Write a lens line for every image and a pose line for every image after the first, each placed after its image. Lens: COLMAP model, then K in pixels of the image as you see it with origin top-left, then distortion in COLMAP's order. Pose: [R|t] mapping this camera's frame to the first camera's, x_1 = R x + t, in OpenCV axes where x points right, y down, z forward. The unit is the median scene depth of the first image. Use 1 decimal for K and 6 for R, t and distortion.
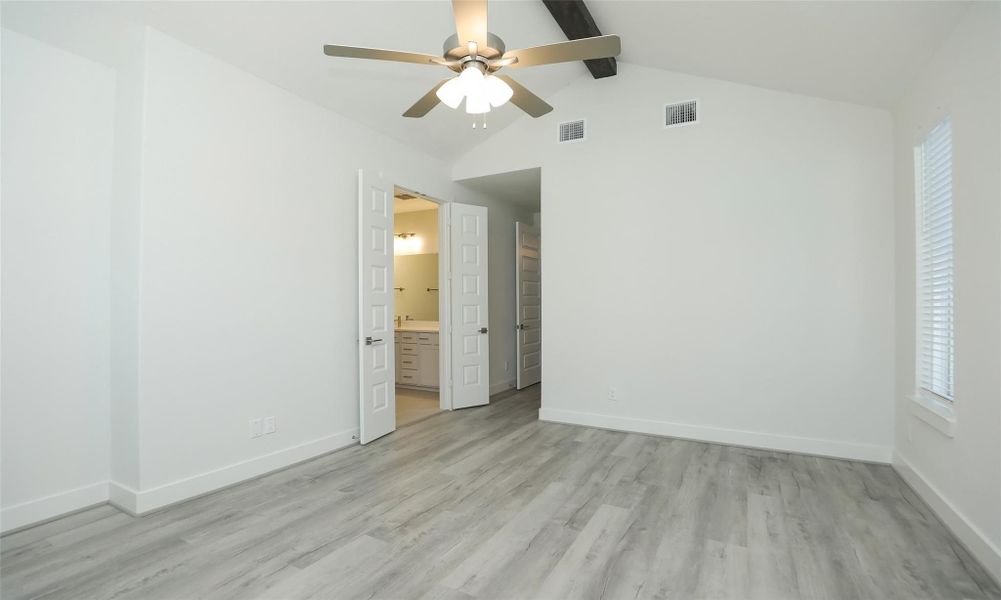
lens RADIAL K [[461.1, 0, 498.2], [0, 461.1, 297.9], [0, 0, 1]] dist [-0.040492, 0.009681]
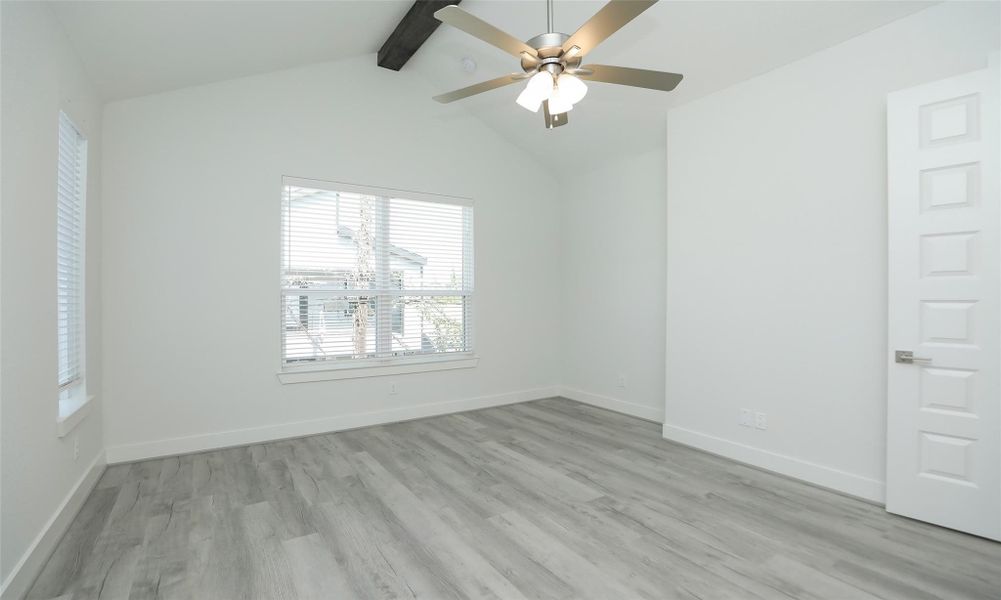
lens RADIAL K [[461.1, 0, 496.6], [0, 461.1, 299.9], [0, 0, 1]] dist [-0.040492, 0.009681]
pose [[-0.475179, 0.004510, -0.879877, 0.792388], [0.012966, 0.999914, -0.001877, 0.011972], [0.879793, -0.012300, -0.475197, 1.192151]]
